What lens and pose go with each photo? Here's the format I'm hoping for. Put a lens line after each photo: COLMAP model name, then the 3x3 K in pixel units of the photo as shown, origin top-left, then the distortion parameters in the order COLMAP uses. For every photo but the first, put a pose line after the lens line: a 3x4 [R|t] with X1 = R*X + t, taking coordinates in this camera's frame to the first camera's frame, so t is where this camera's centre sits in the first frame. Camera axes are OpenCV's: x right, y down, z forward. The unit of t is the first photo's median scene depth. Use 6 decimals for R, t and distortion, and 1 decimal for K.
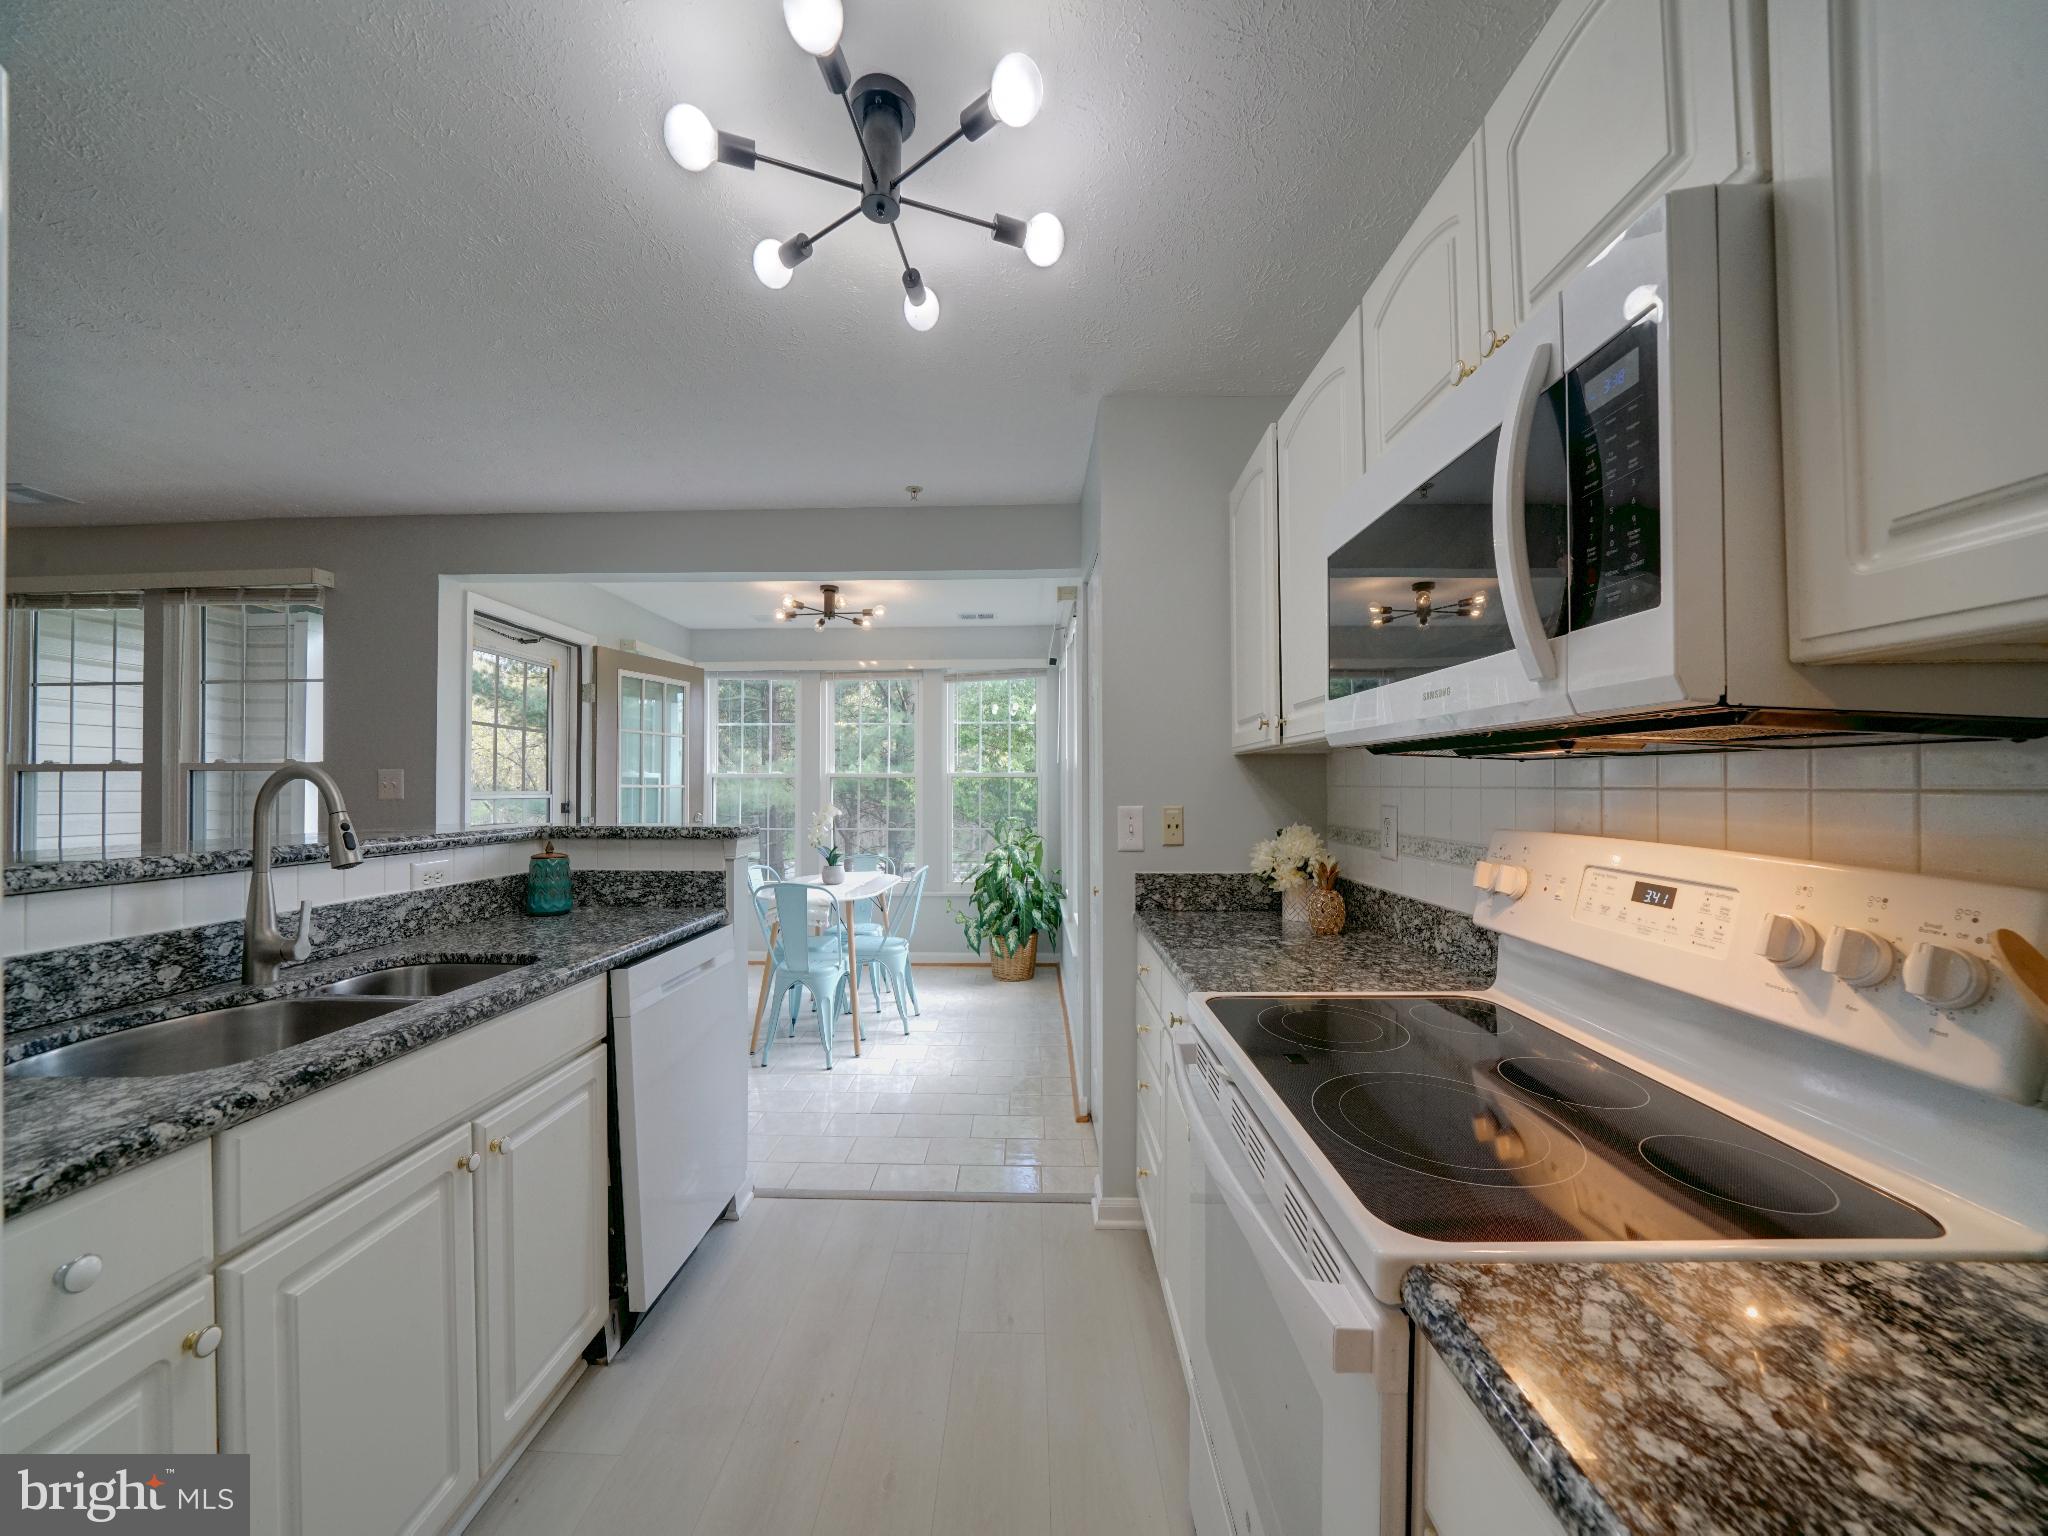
lens RADIAL K [[711.3, 0, 1017.1], [0, 711.3, 778.0], [0, 0, 1]] dist [-0.016891, 0.000607]
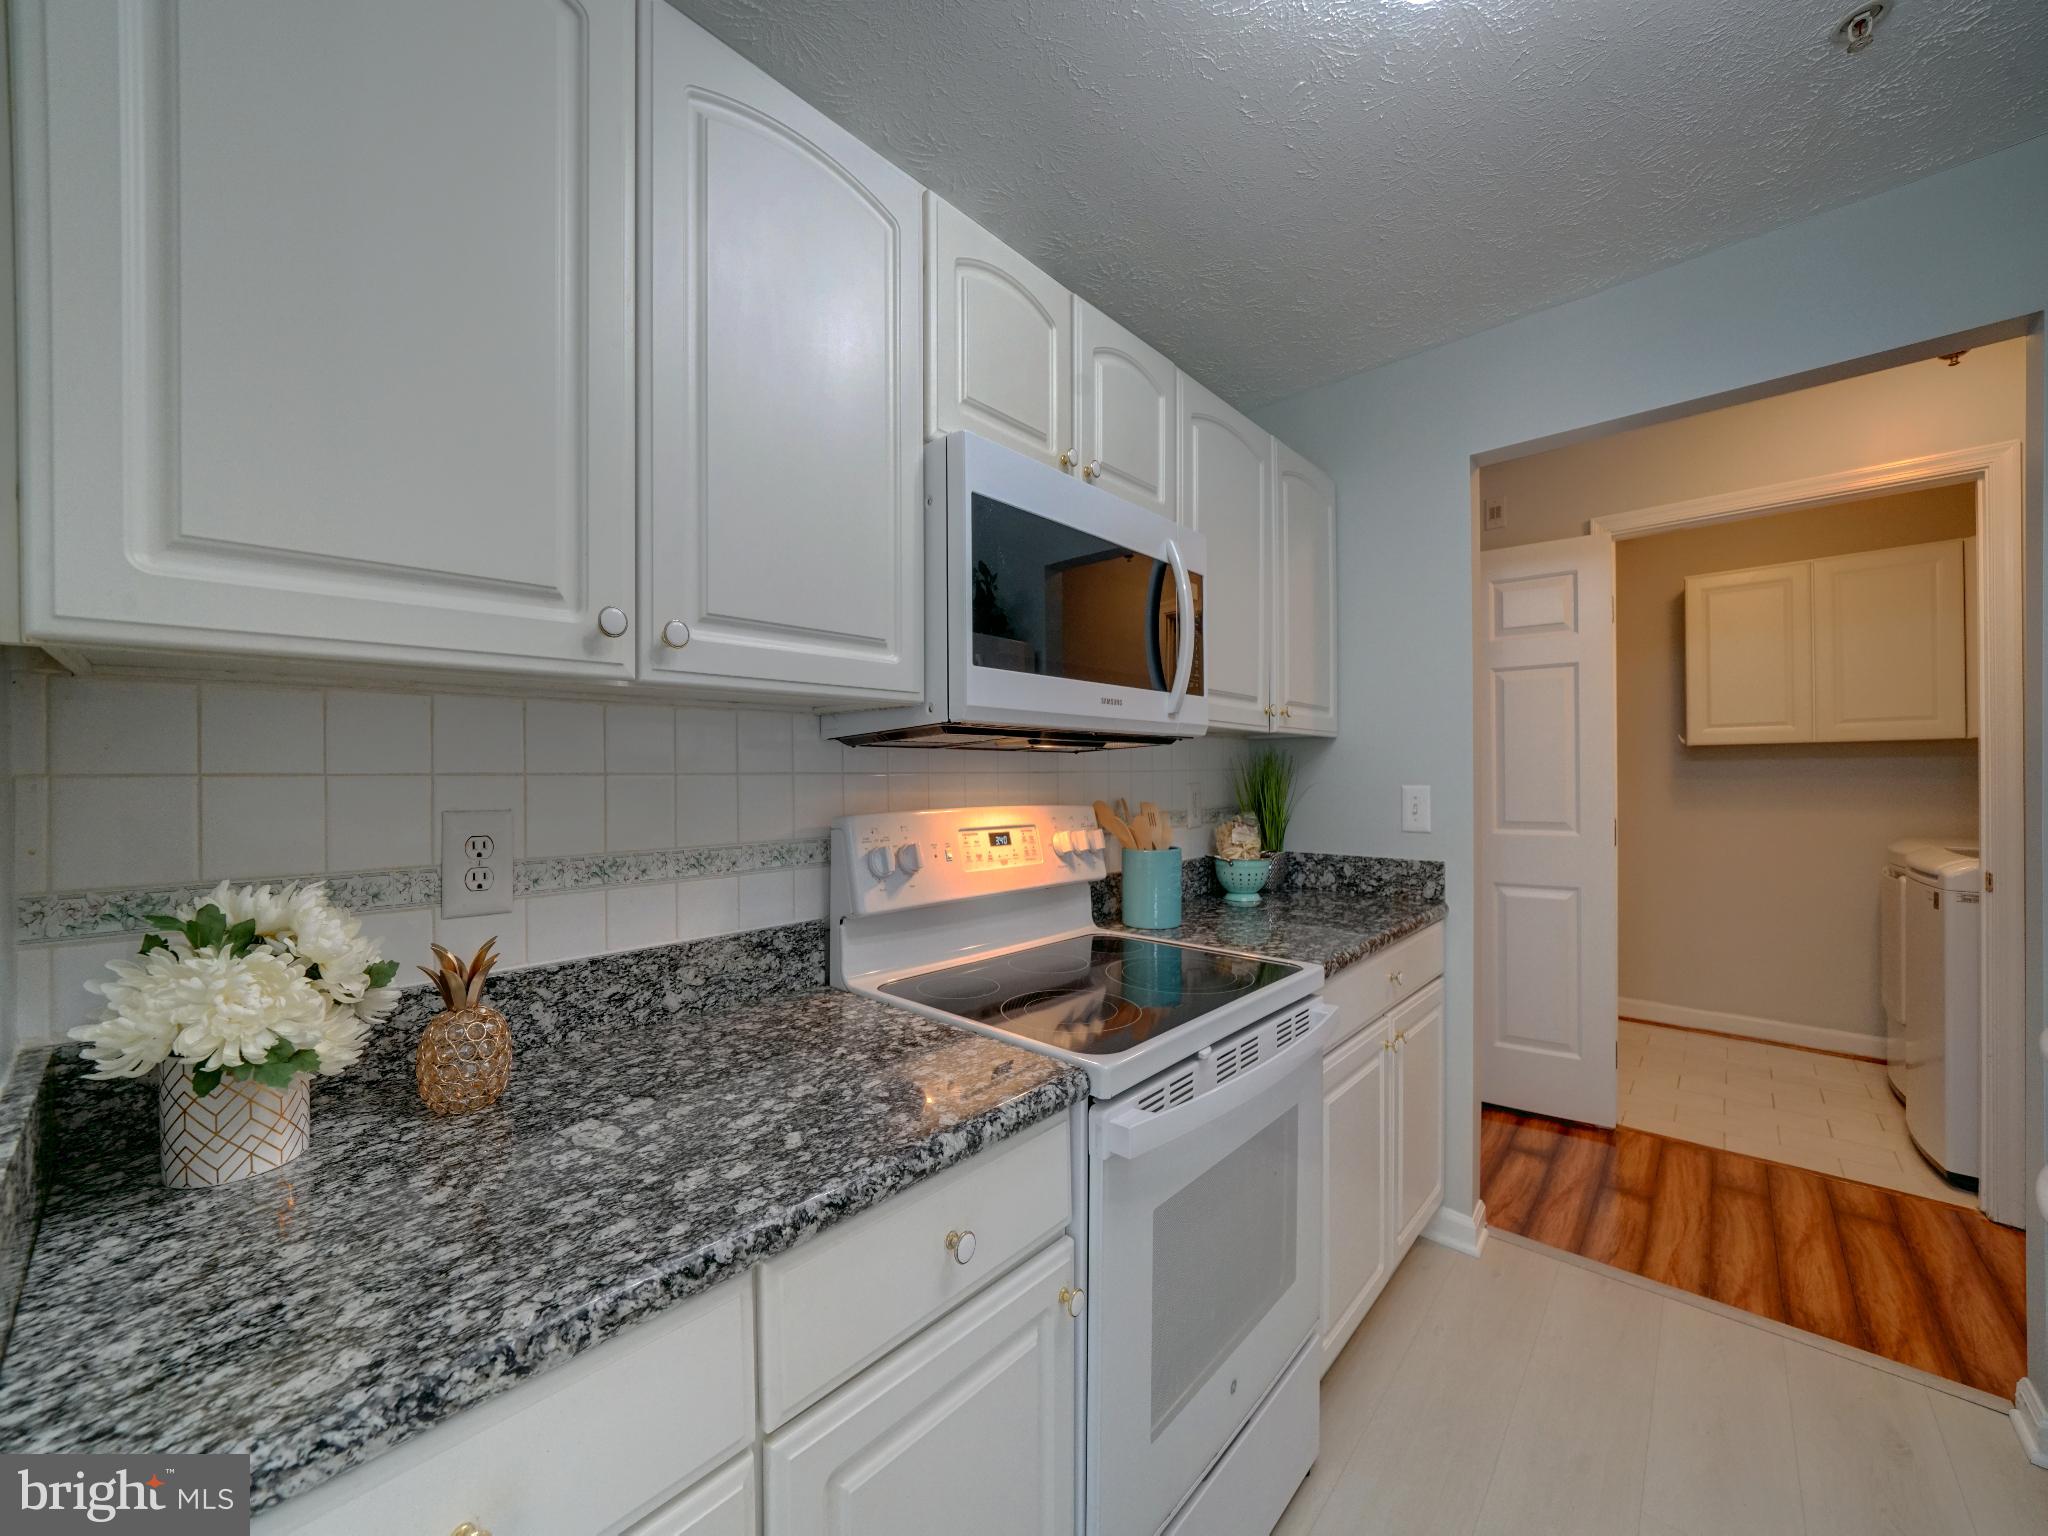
lens RADIAL K [[756.6, 0, 1019.9], [0, 756.6, 763.3], [0, 0, 1]] dist [-0.007224, 0.000561]
pose [[-0.739701, -0.002671, 0.672931, -0.171408], [-0.008789, 0.999945, -0.005692, 0.002981], [-0.672878, -0.010125, -0.739684, 1.410101]]
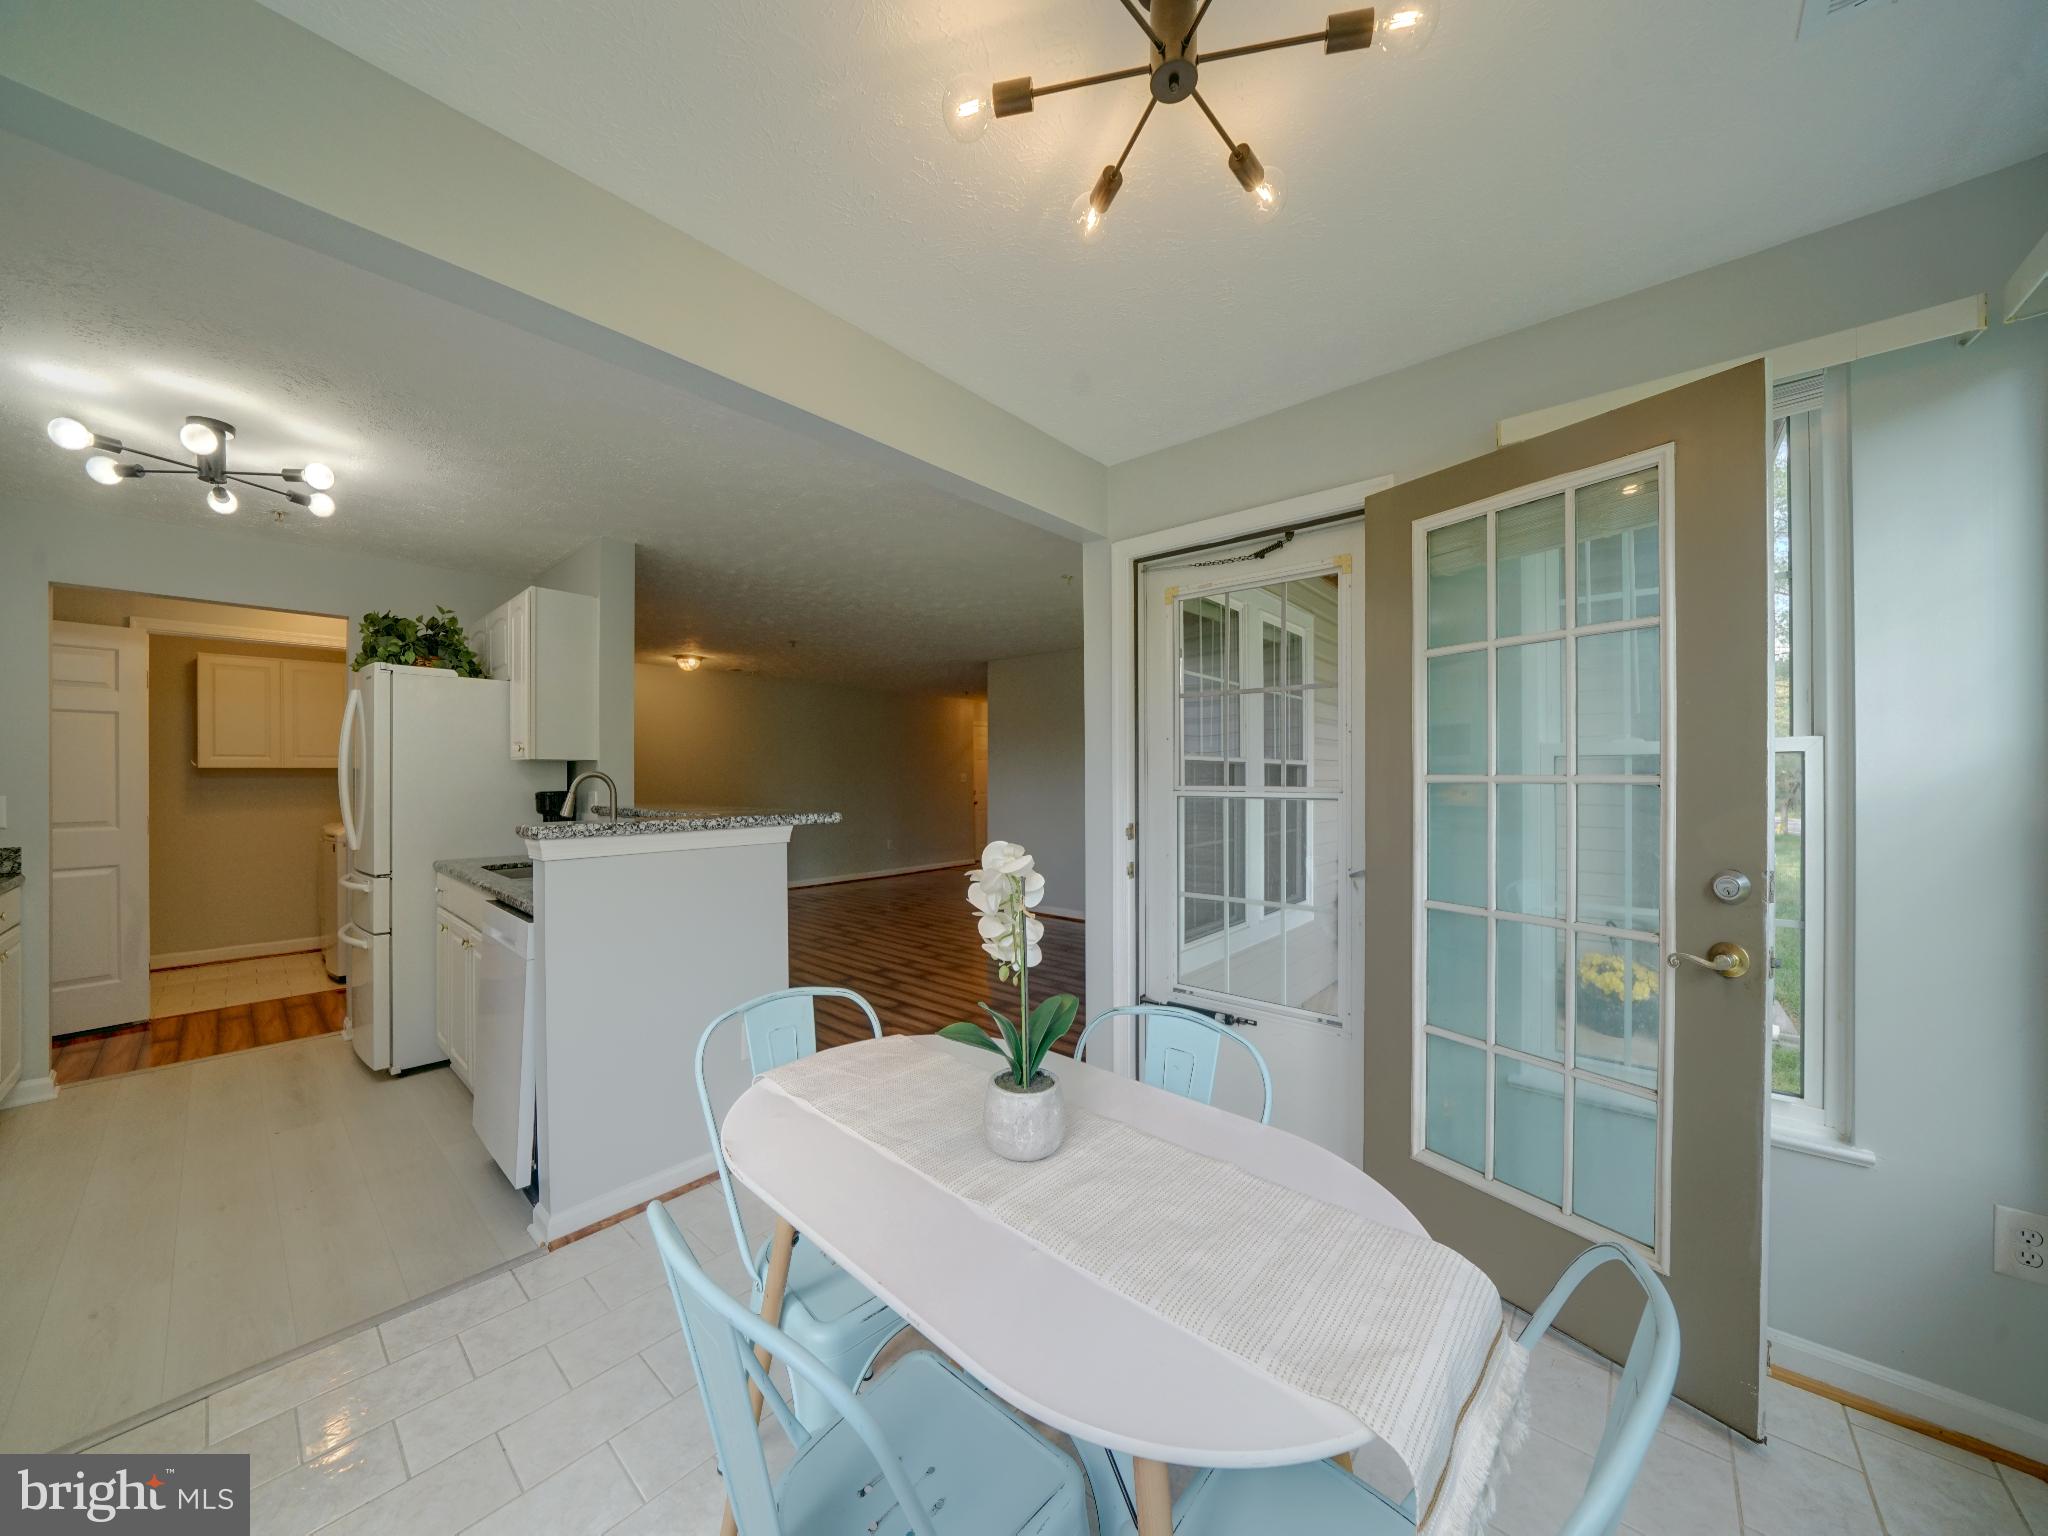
lens RADIAL K [[711.3, 0, 1013.1], [0, 711.3, 779.3], [0, 0, 1]] dist [-0.016891, 0.000607]
pose [[-0.654036, -0.004606, -0.756449, -0.162630], [0.005182, 0.999931, -0.010569, 0.021430], [0.756446, -0.010832, -0.653967, 3.268180]]
